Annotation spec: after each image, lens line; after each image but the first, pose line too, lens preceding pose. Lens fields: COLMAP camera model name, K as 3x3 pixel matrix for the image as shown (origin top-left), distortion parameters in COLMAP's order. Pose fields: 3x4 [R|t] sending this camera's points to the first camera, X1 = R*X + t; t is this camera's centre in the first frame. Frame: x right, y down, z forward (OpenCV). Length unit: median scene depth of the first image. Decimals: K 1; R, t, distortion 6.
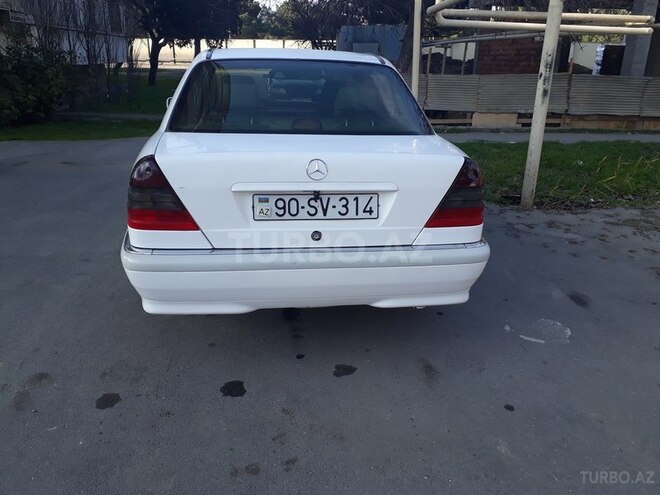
lens RADIAL K [[533.7, 0, 330.0], [0, 533.7, 247.5], [0, 0, 1]] dist [0.063310, -0.064326]
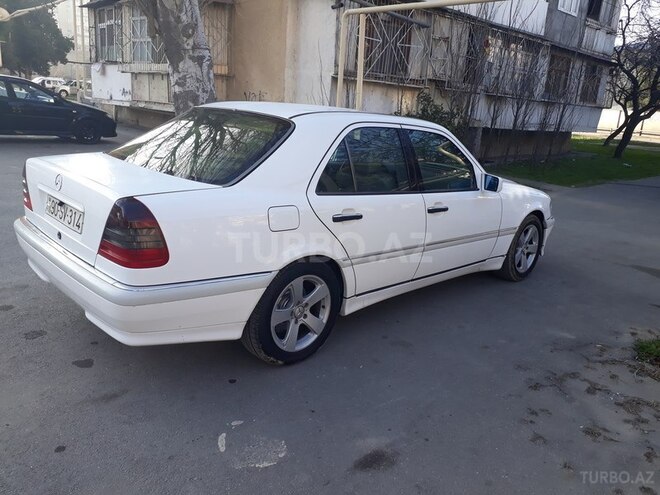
lens RADIAL K [[533.7, 0, 330.0], [0, 533.7, 247.5], [0, 0, 1]] dist [0.063310, -0.064326]
pose [[0.579969, 0.230634, -0.781309, 0.693626], [-0.322227, 0.945817, 0.040005, -0.131812], [0.748202, 0.228557, 0.622861, 0.355889]]
